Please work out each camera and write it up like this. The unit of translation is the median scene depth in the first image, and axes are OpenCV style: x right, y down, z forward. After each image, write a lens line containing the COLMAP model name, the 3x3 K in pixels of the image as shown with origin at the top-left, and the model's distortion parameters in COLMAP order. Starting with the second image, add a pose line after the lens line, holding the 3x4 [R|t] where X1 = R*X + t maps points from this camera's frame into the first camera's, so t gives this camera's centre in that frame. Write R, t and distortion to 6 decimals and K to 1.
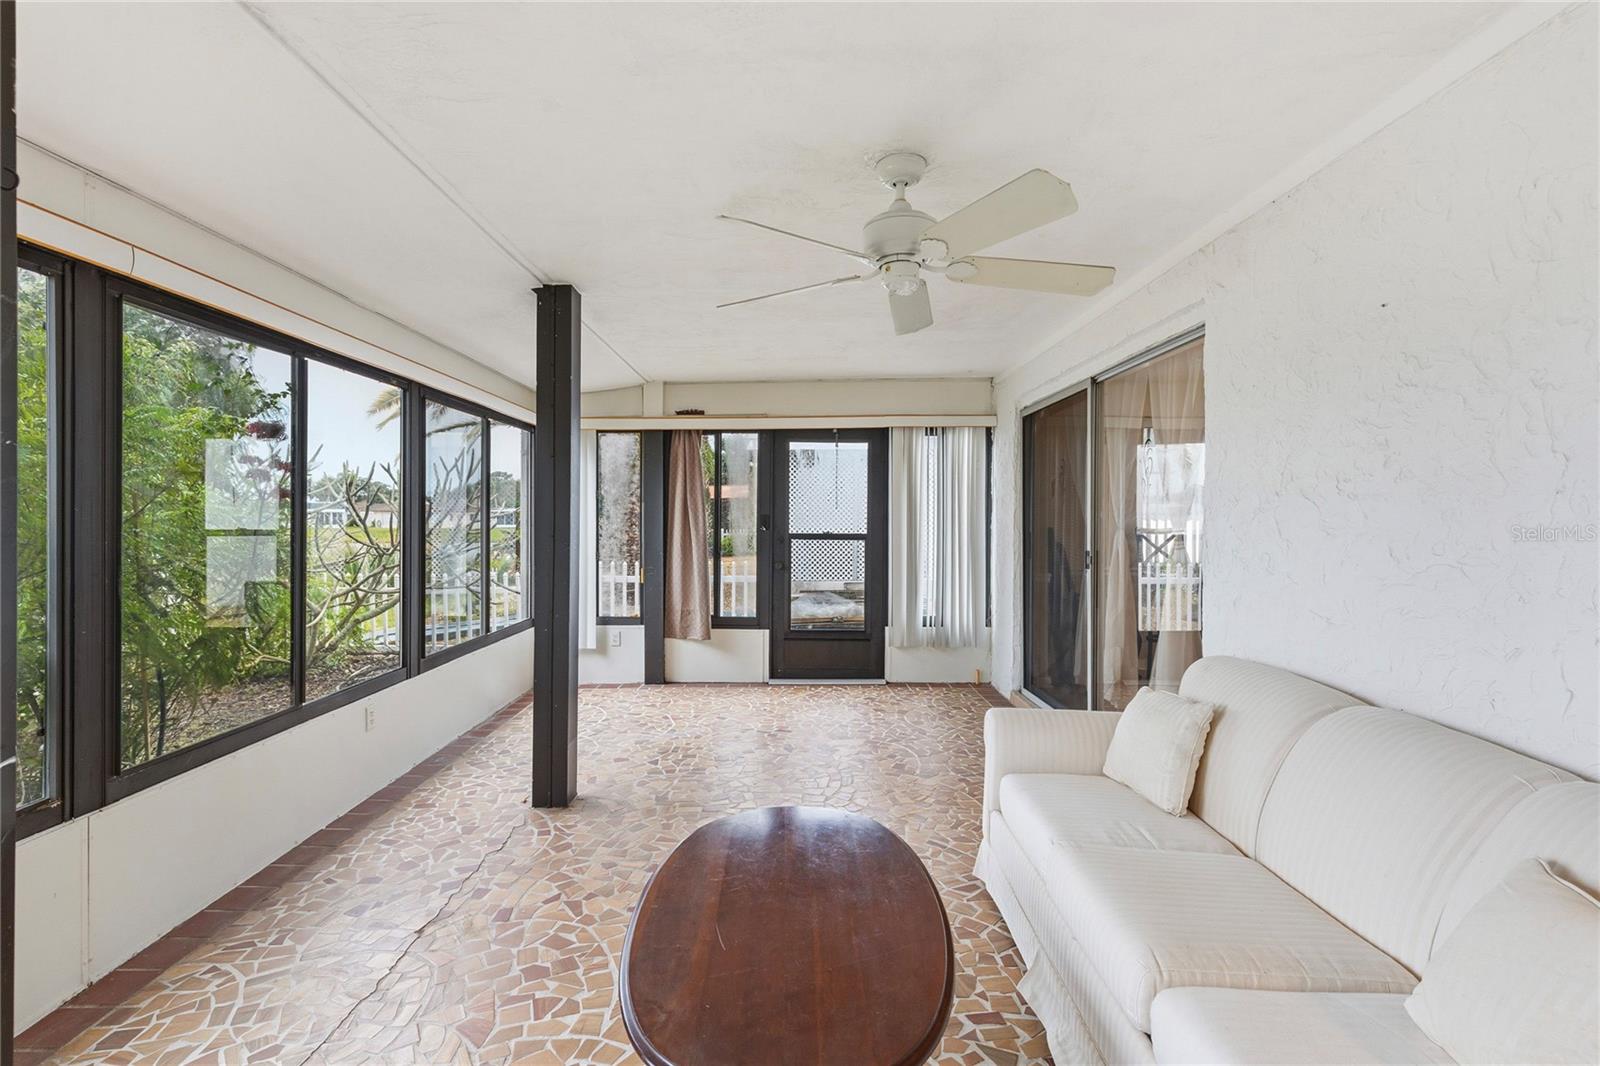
lens RADIAL K [[744.2, 0, 800.0], [0, 744.2, 533.0], [0, 0, 1]] dist [0.007052, -0.000484]
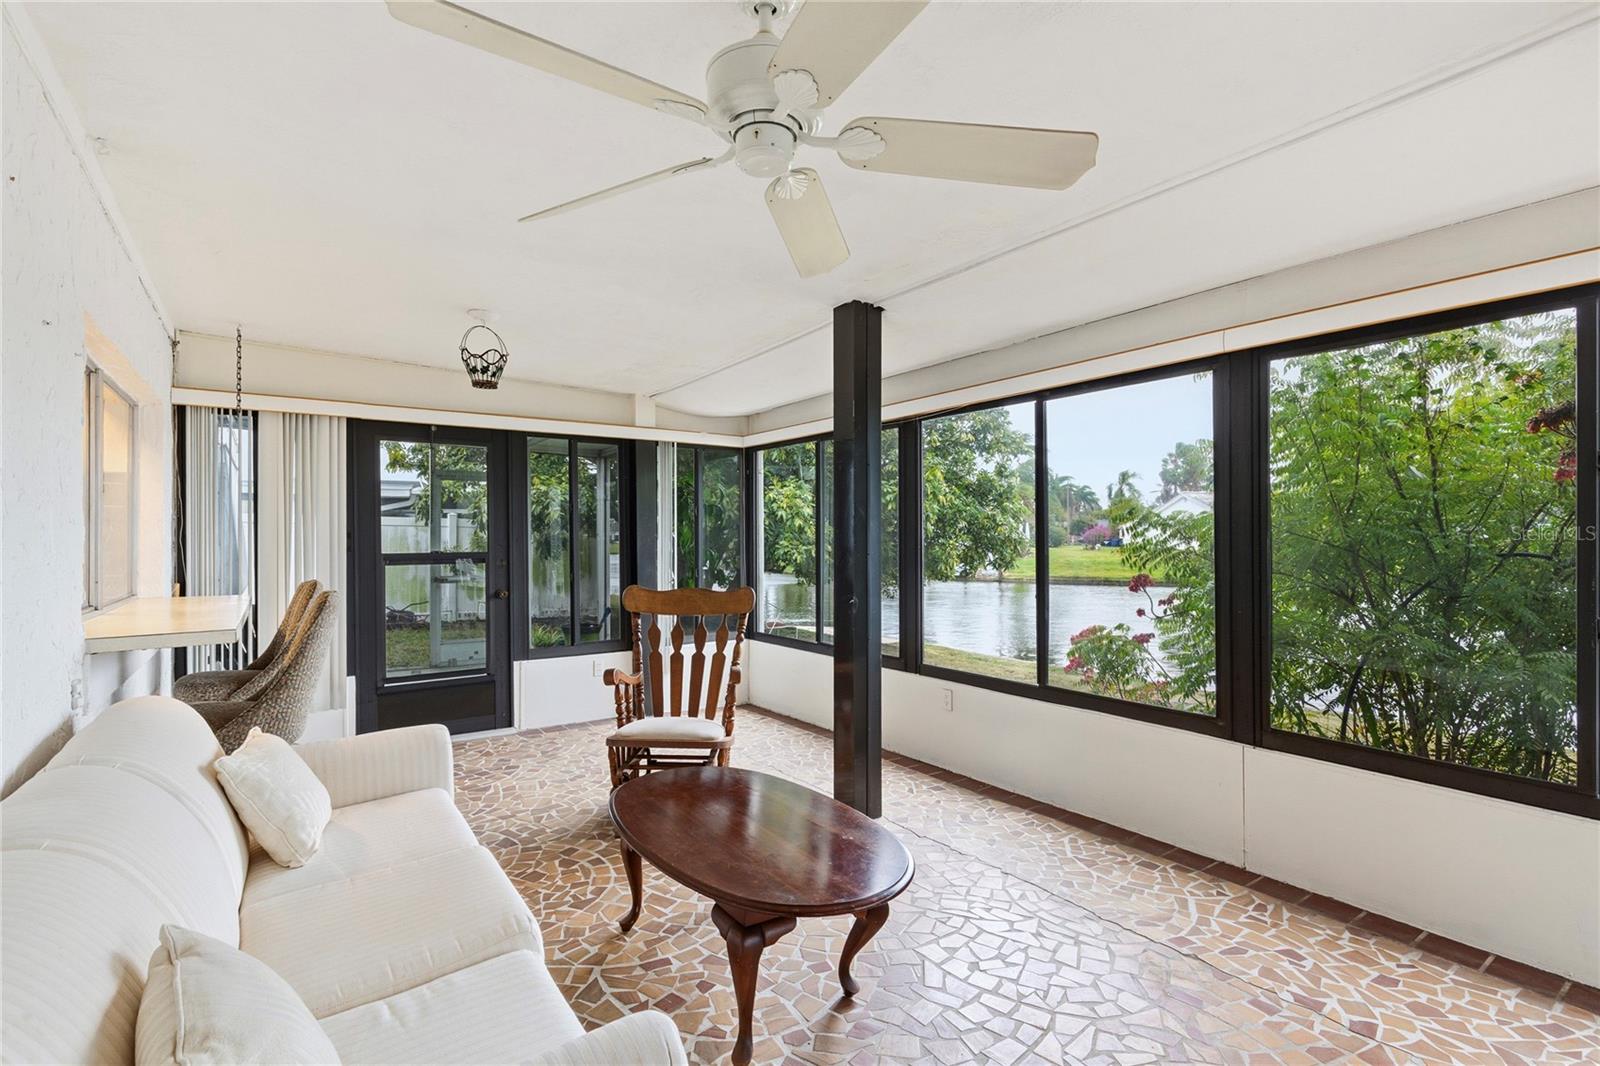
lens RADIAL K [[721.0, 0, 792.5], [0, 721.0, 523.6], [0, 0, 1]] dist [0.000516, -0.000384]
pose [[-0.820235, -0.009127, -0.571954, 0.490077], [-0.011664, 0.999932, 0.000772, -0.023833], [0.571908, 0.007304, -0.820285, 1.573658]]
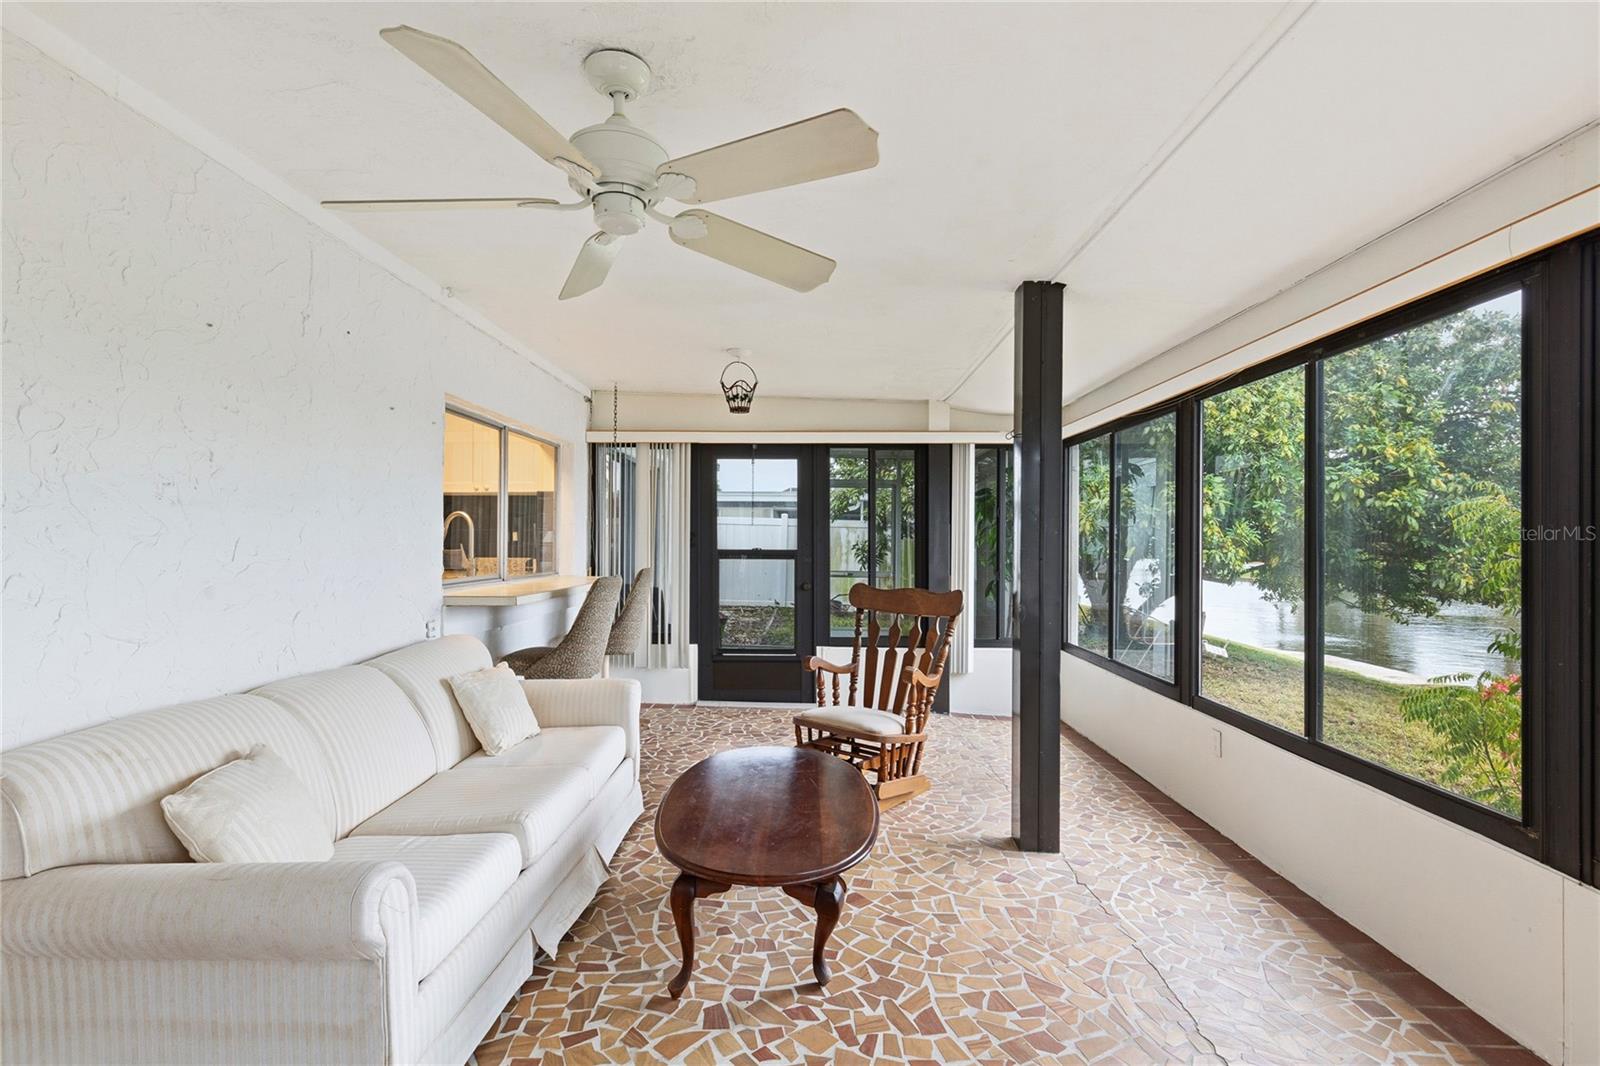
lens RADIAL K [[721.0, 0, 792.5], [0, 721.0, 523.6], [0, 0, 1]] dist [0.000516, -0.000384]
pose [[-0.999899, -0.008012, 0.011772, -0.055380], [-0.007954, 0.999956, 0.004994, -0.030289], [-0.011812, 0.004900, -0.999918, 1.803401]]
